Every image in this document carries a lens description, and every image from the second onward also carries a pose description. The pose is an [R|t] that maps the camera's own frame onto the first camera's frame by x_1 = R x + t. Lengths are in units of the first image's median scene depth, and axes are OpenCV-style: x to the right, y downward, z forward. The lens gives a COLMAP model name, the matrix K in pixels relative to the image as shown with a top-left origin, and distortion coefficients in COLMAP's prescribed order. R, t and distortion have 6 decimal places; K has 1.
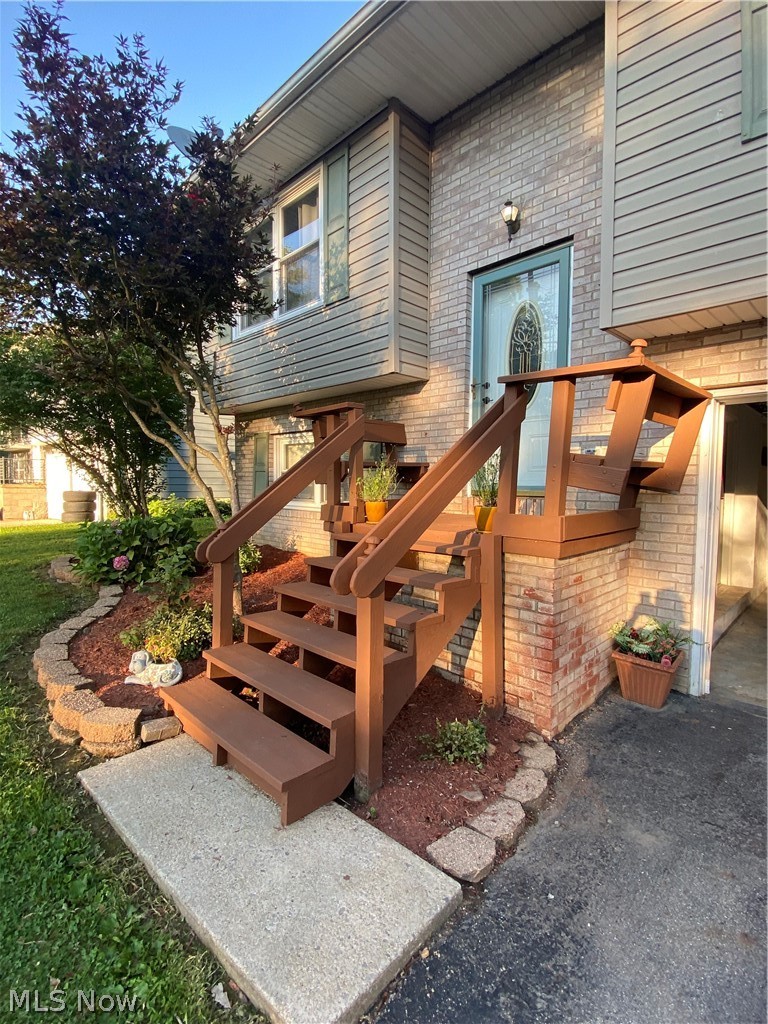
lens RADIAL K [[489.0, 0, 383.9], [0, 489.0, 509.9], [0, 0, 1]] dist [-0.003401, -0.000643]
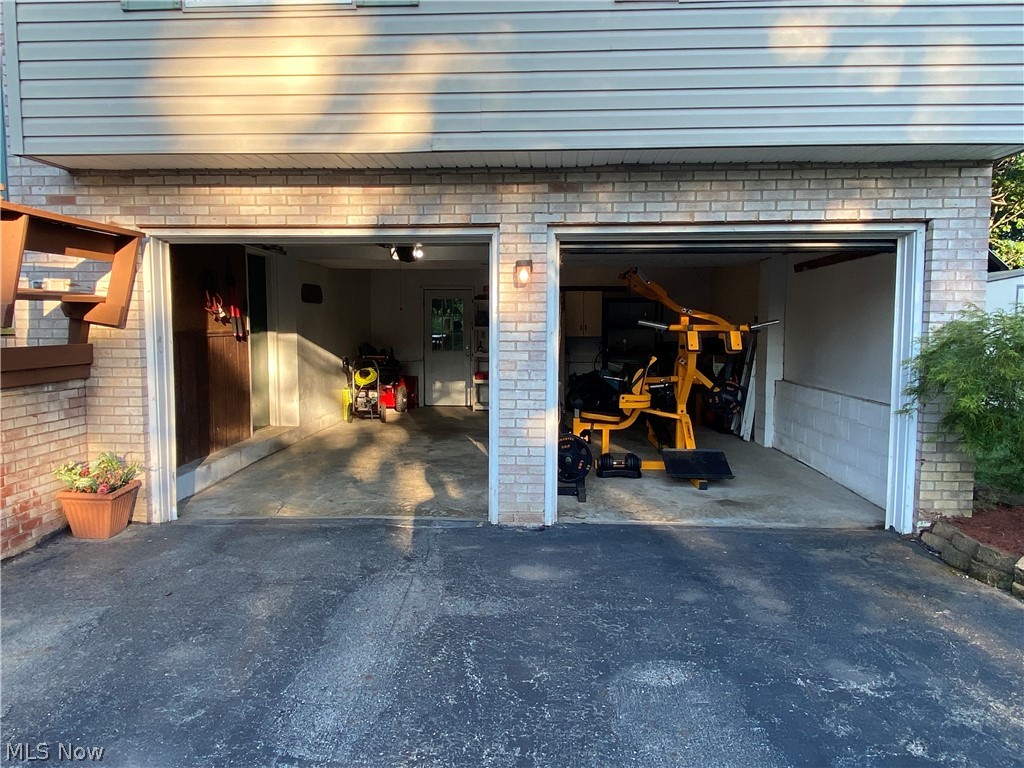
lens RADIAL K [[724.2, 0, 511.0], [0, 724.2, 384.9], [0, 0, 1]] dist [0.005154, -0.002324]
pose [[0.747475, -0.058229, 0.661733, 0.200807], [0.041876, 0.998300, 0.040542, 0.057378], [-0.662969, -0.002593, 0.748642, -0.669579]]
